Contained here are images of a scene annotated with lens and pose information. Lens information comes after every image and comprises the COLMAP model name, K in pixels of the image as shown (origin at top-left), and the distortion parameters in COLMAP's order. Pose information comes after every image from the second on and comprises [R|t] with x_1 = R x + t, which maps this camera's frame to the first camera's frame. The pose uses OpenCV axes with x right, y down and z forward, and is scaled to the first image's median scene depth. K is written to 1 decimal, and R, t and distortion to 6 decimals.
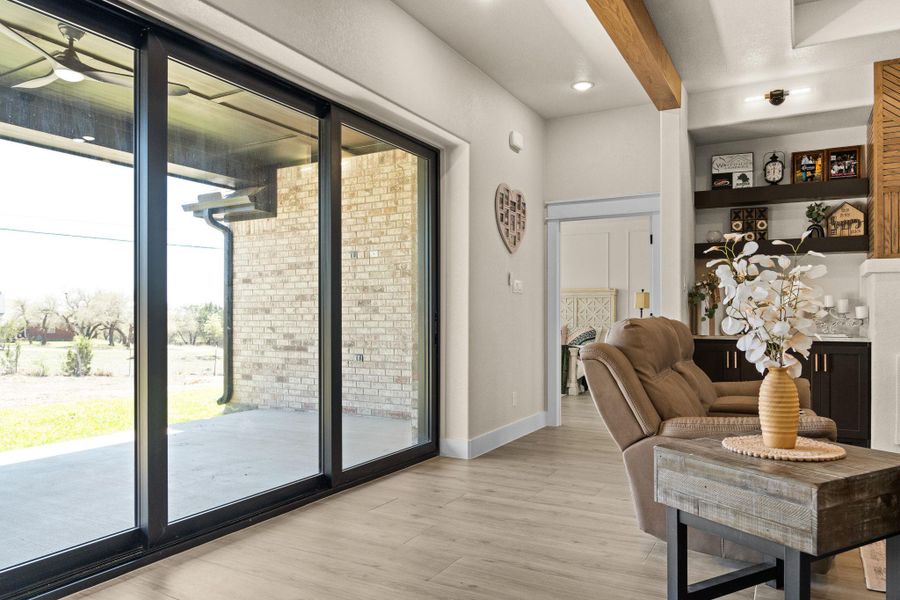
lens RADIAL K [[617.3, 0, 463.7], [0, 617.3, 310.3], [0, 0, 1]] dist [-0.007649, -0.001755]
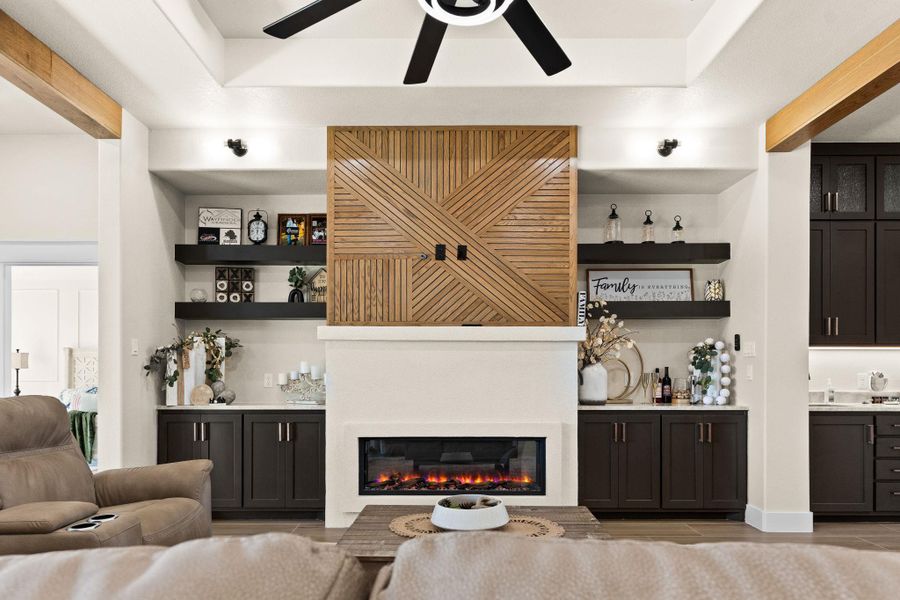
lens RADIAL K [[537.0, 0, 452.8], [0, 537.0, 372.0], [0, 0, 1]] dist [-0.004367, -0.001443]
pose [[0.877863, -0.003197, 0.478901, 0.388295], [-0.002912, 0.999924, 0.012013, -0.018451], [-0.478903, -0.011940, 0.877787, 0.128987]]
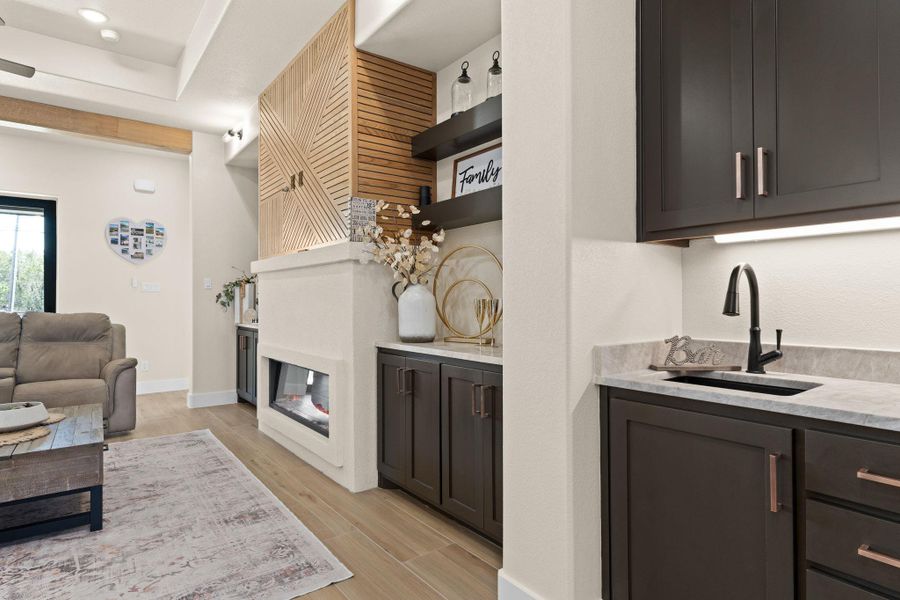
lens RADIAL K [[496.3, 0, 447.9], [0, 496.3, 294.6], [0, 0, 1]] dist [-0.002129, 0.002720]
pose [[0.914068, -0.012503, -0.405368, 1.250651], [0.012486, 0.999918, -0.002686, -0.011450], [0.405368, -0.002606, 0.914150, 0.240253]]
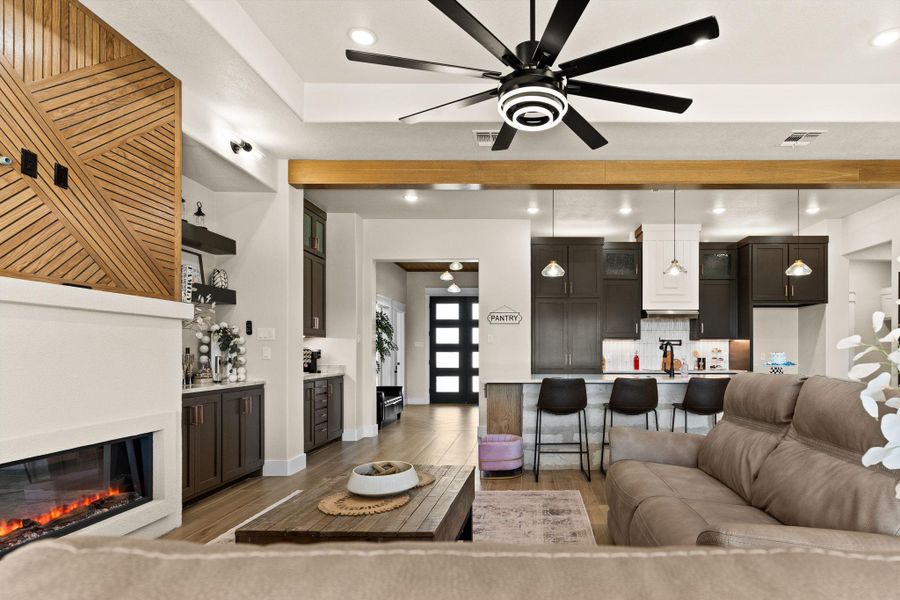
lens RADIAL K [[496.3, 0, 522.5], [0, 496.3, 351.2], [0, 0, 1]] dist [-0.002129, 0.002720]
pose [[-0.474239, -0.001522, 0.880395, 0.133815], [-0.009269, 0.999952, -0.003264, -0.013923], [-0.880347, -0.009709, -0.474231, 0.637159]]
